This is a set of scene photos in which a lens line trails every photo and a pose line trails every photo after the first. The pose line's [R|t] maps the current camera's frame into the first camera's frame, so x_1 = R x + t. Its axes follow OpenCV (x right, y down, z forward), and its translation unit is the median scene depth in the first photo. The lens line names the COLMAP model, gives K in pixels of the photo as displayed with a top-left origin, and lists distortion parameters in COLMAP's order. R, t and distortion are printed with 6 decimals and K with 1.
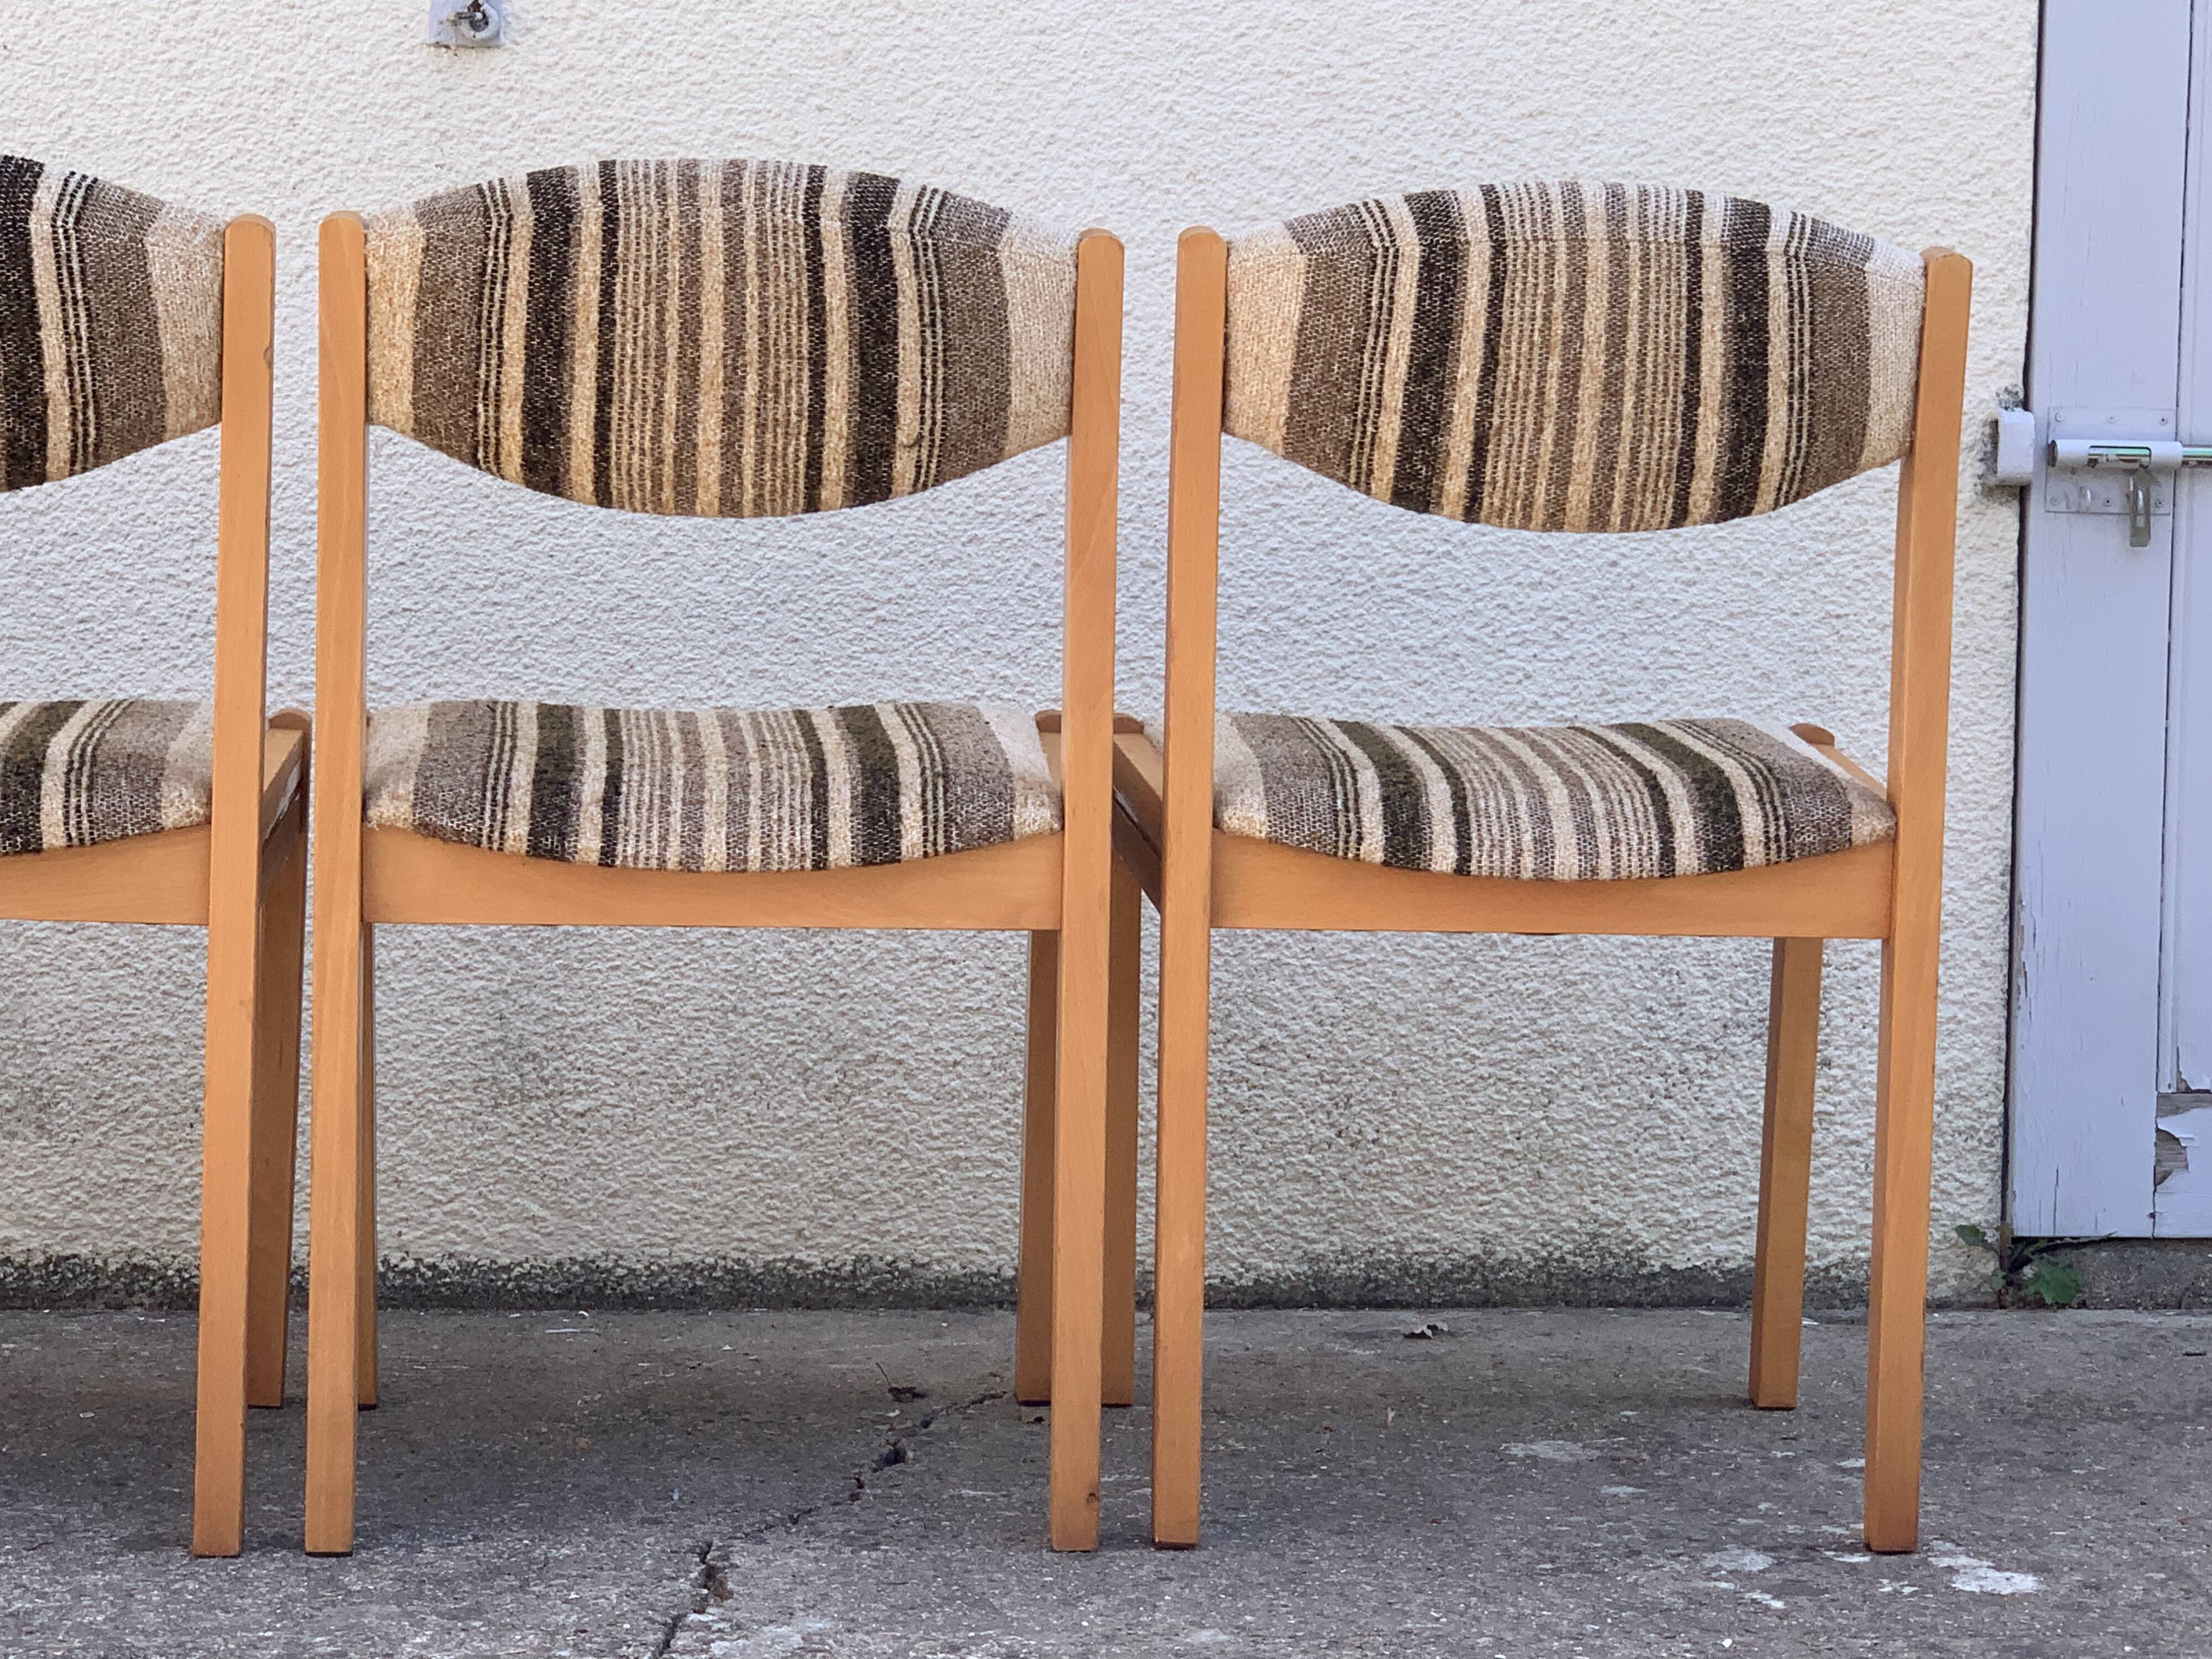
lens RADIAL K [[5050.4, 0, 1082.9], [0, 5050.4, 850.9], [0, 0, 1]] dist [0.008184, 0.000000]
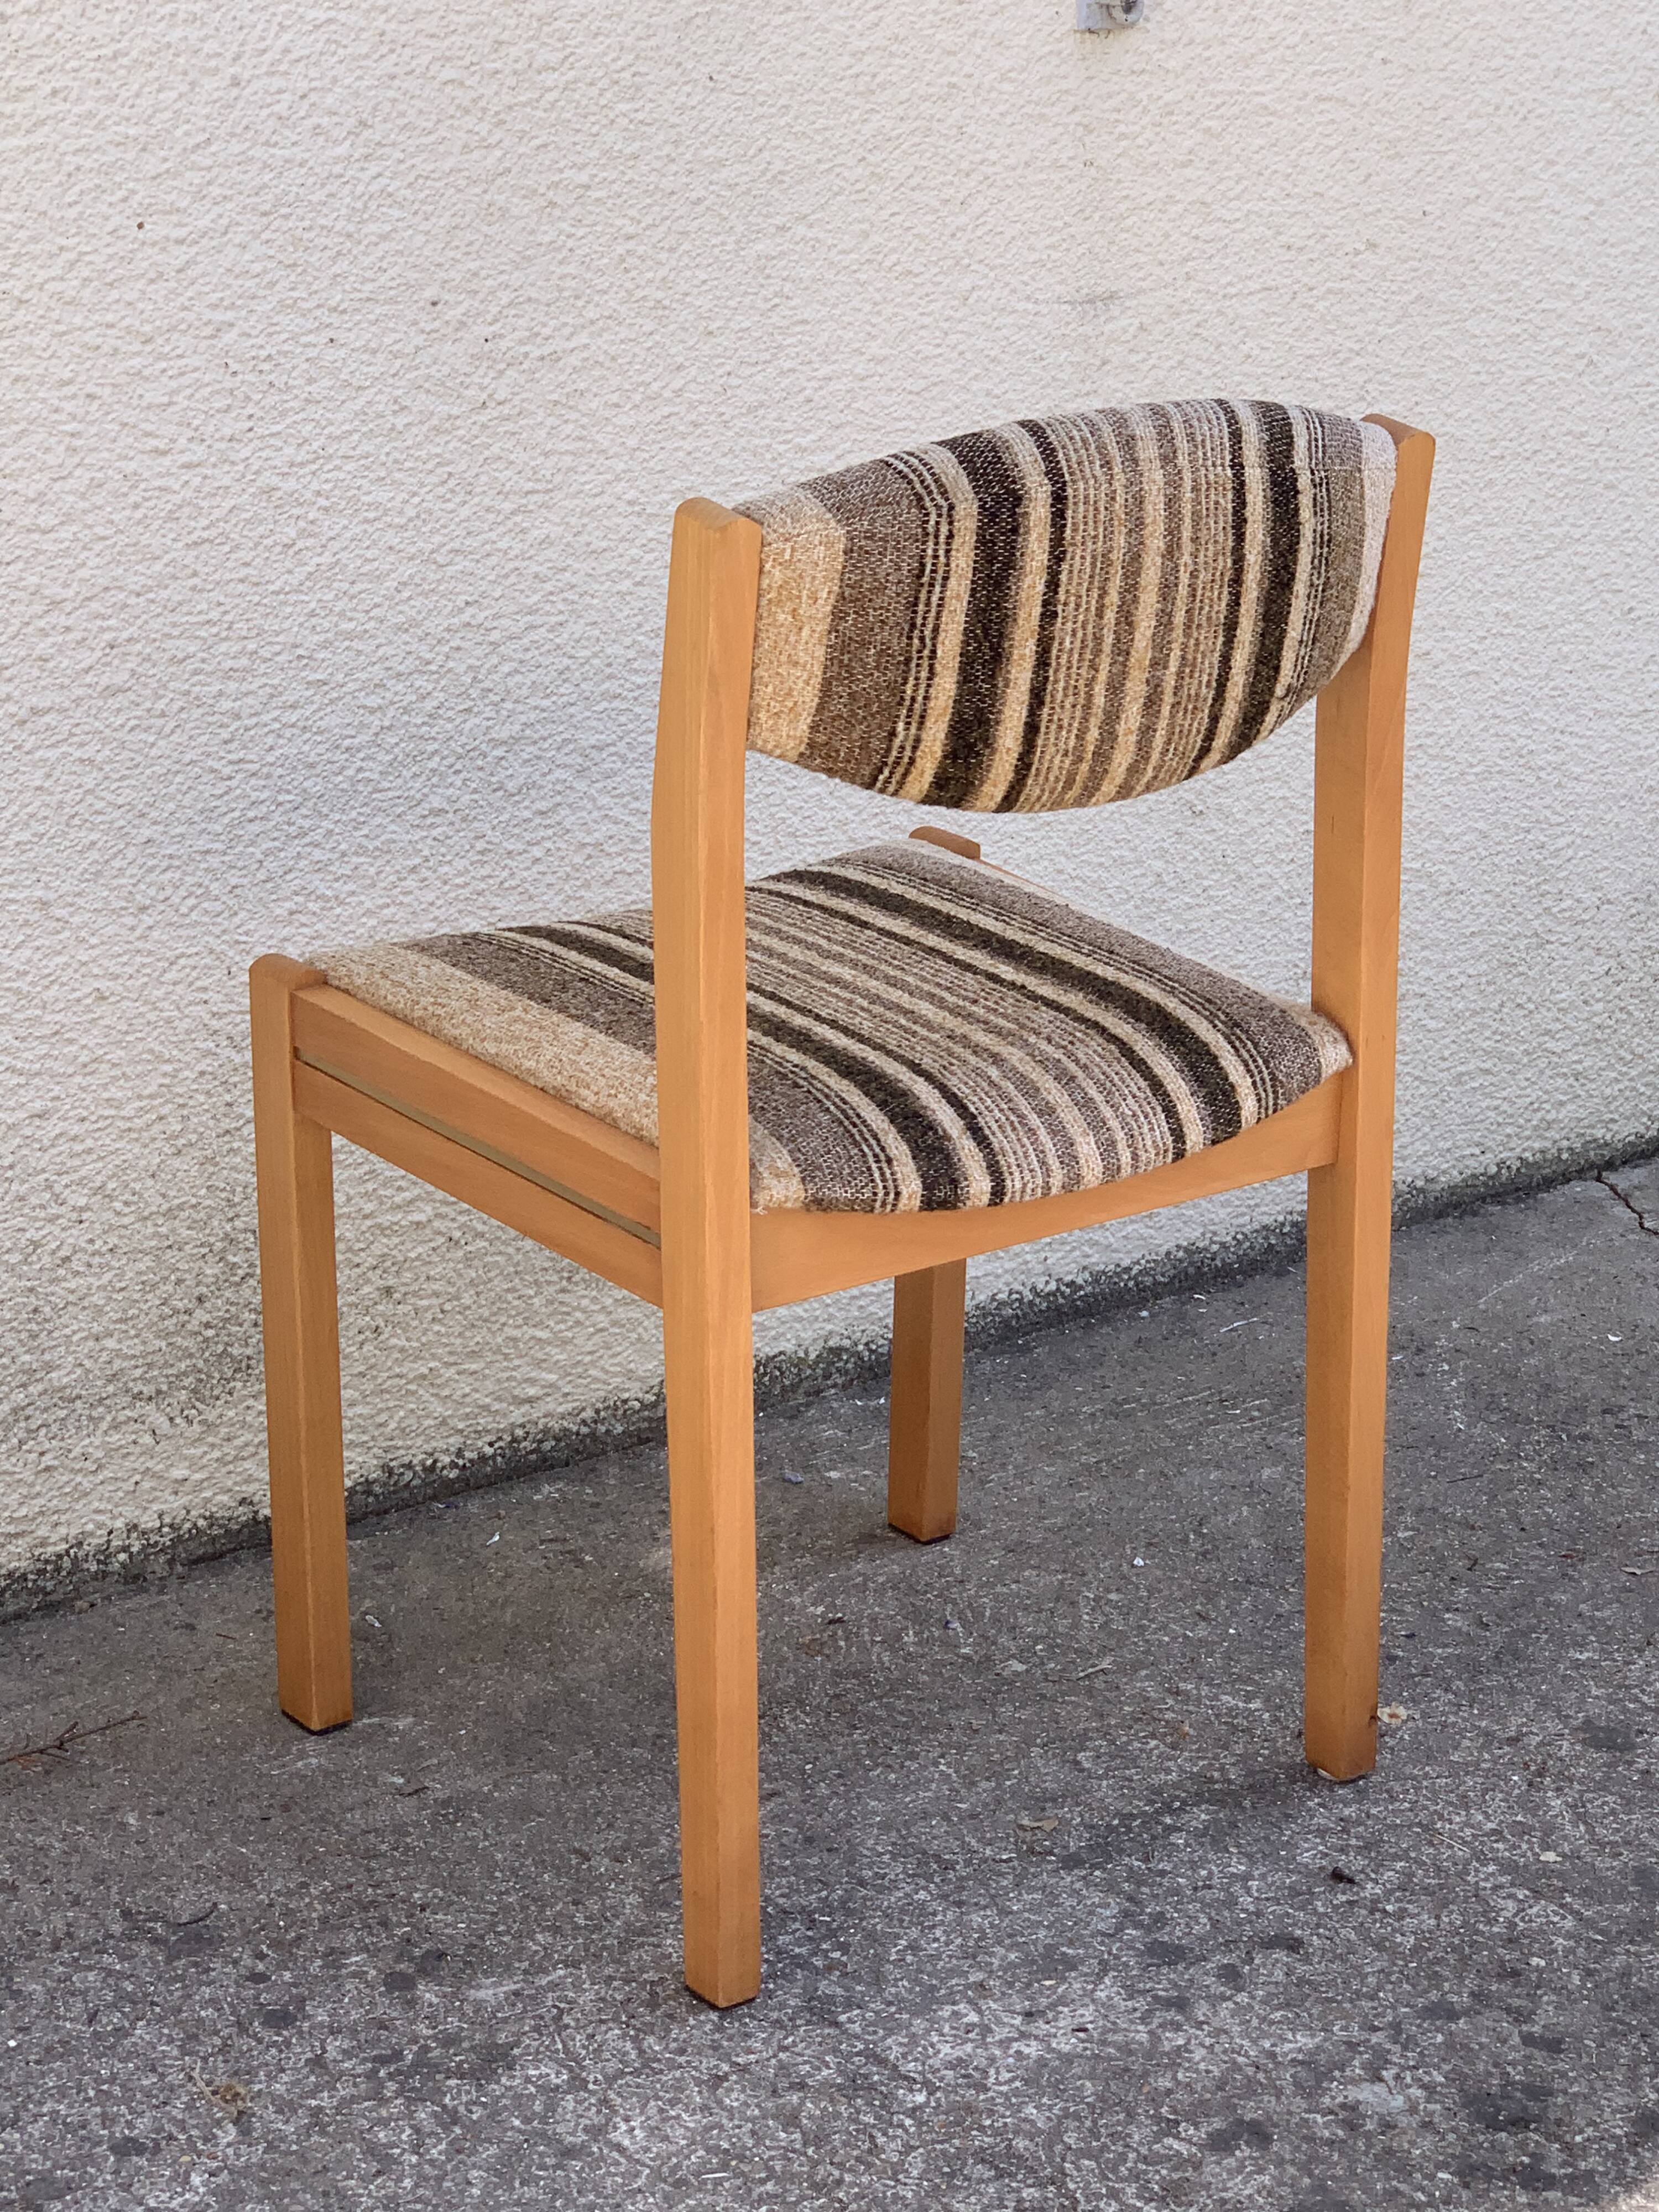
lens RADIAL K [[4538.8, 0, 826.0], [0, 4538.8, 1074.8], [0, 0, 1]] dist [0.061721, 0.000000]
pose [[0.861068, -0.181187, 0.475114, -0.586670], [0.068041, 0.967015, 0.245463, -0.179053], [-0.503917, -0.179033, 0.844994, 0.281573]]
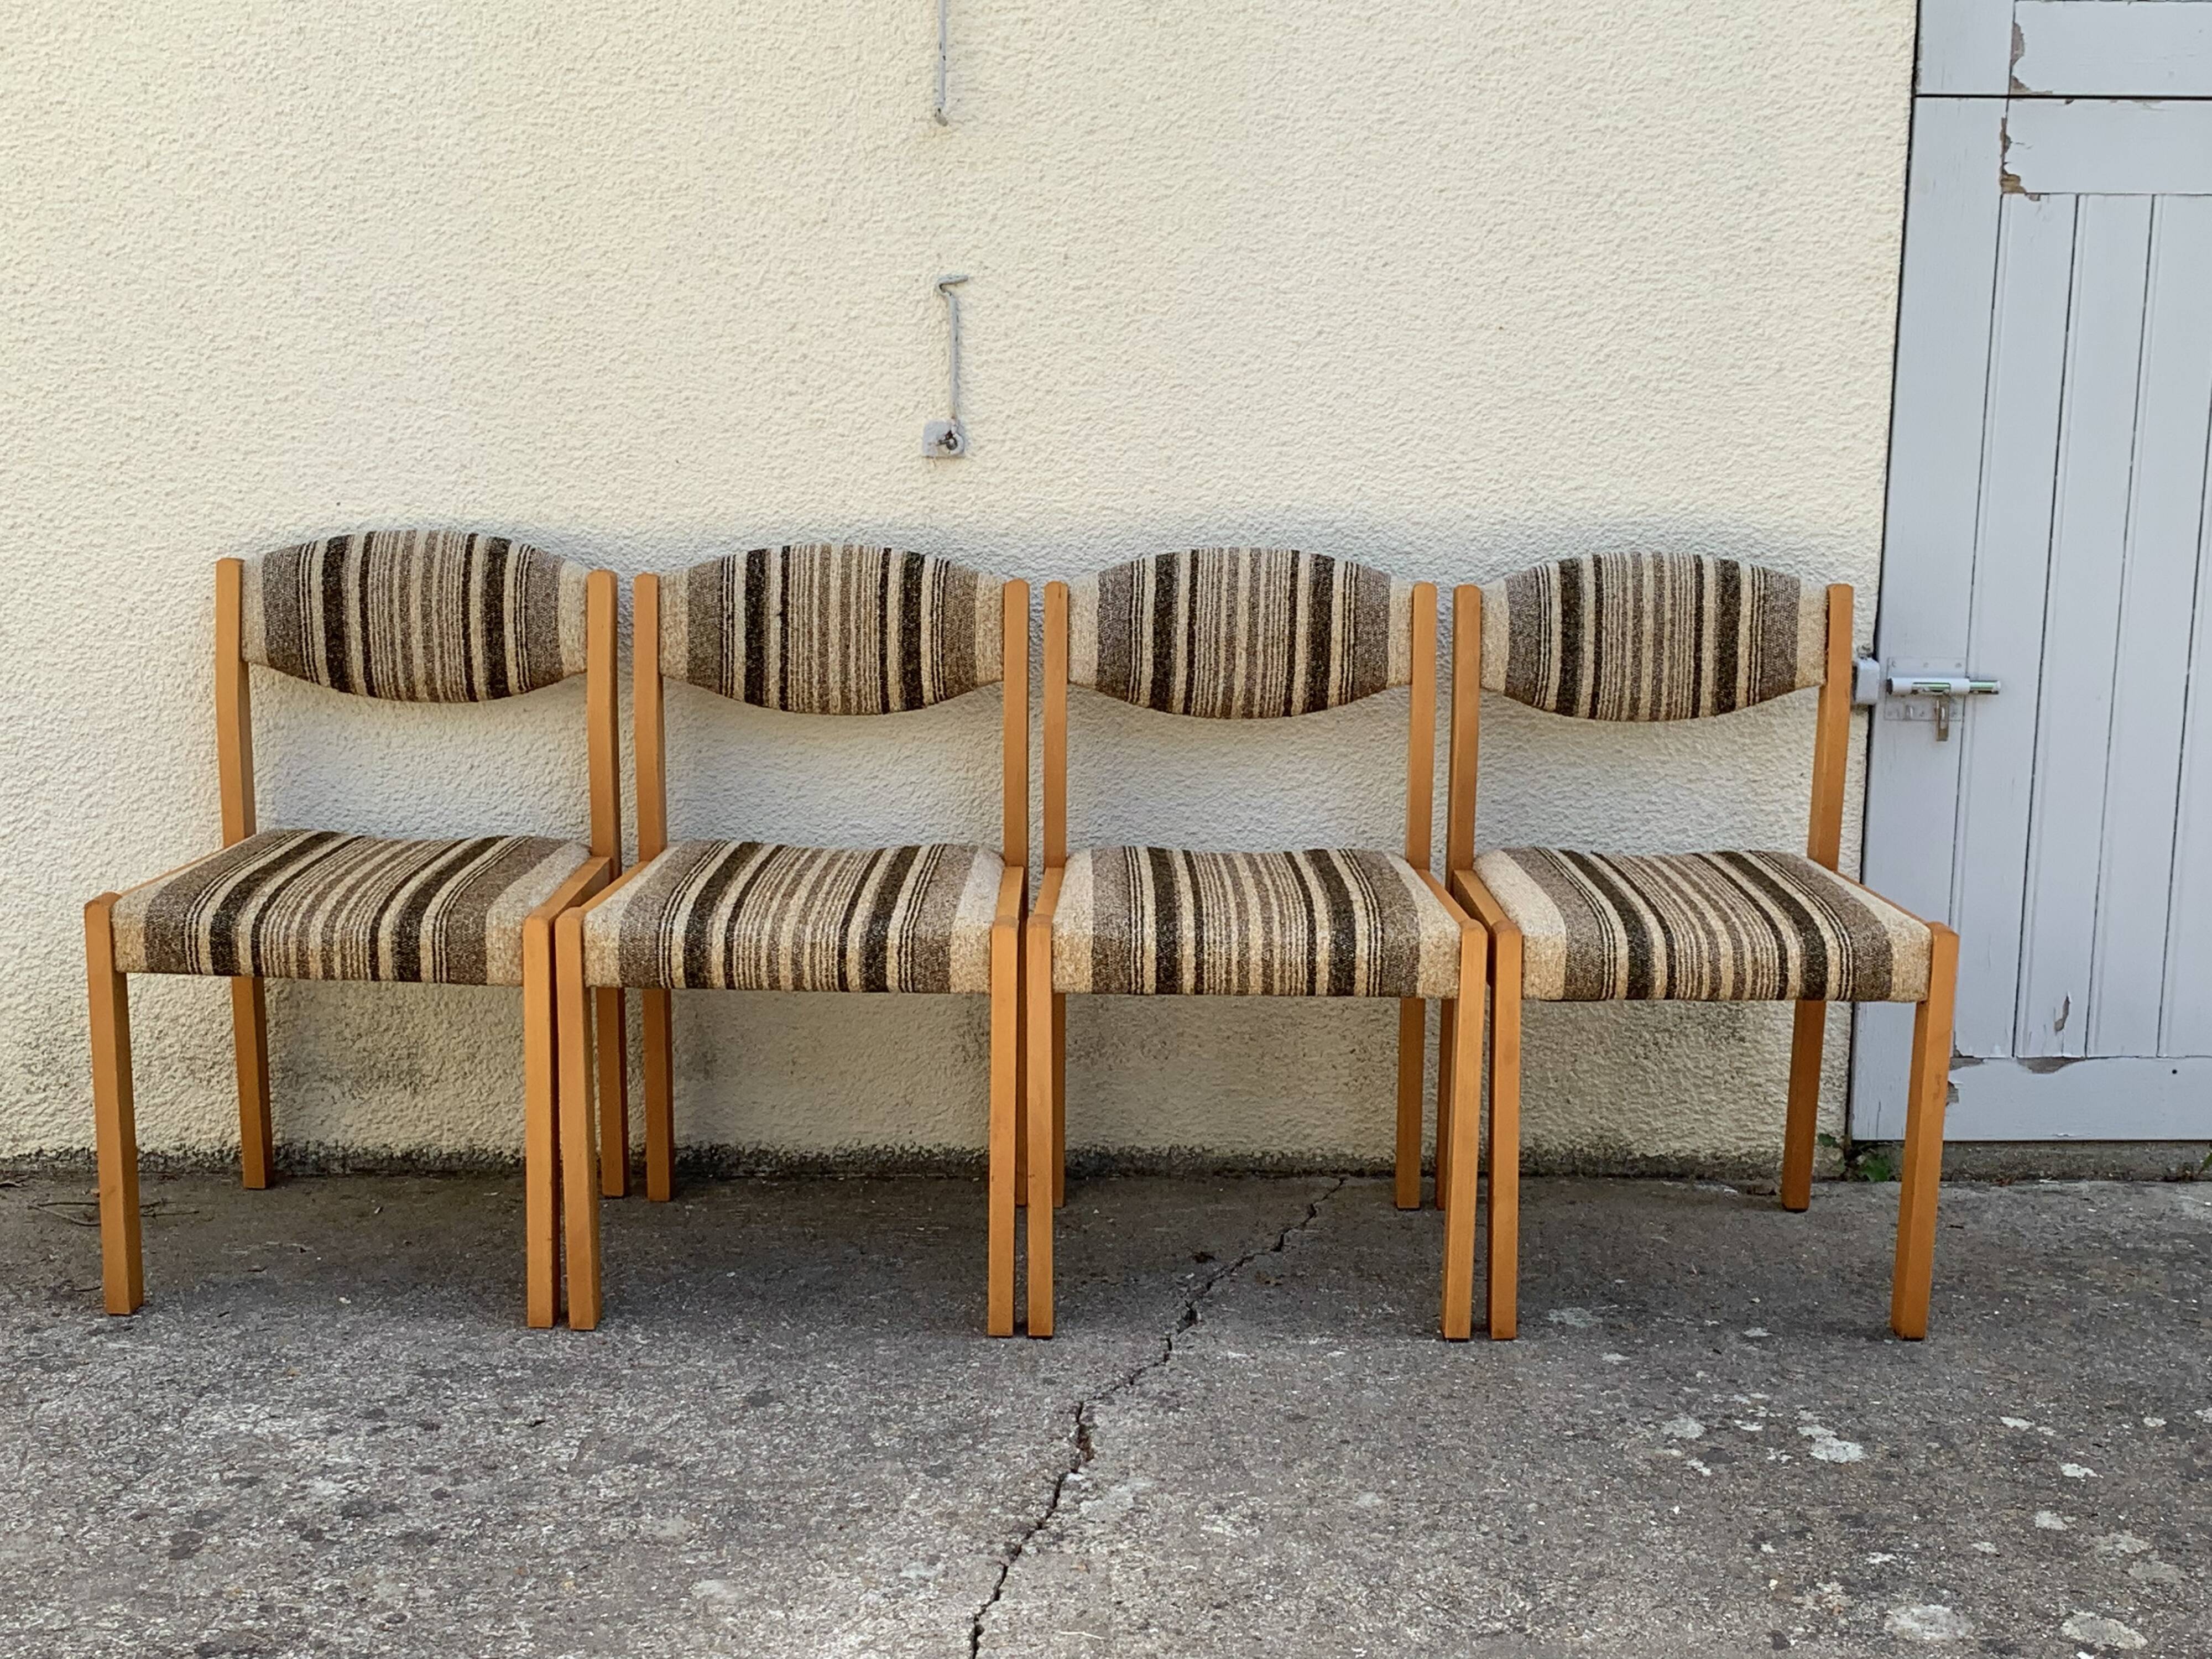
lens RADIAL K [[2827.4, 0, 1121.5], [0, 2827.4, 803.1], [0, 0, 1]] dist [0.071071, 0.000000]
pose [[0.997654, 0.009185, -0.067833, 0.003152], [-0.002480, 0.995156, 0.098281, -0.134697], [0.068407, -0.097882, 0.992844, 0.044841]]
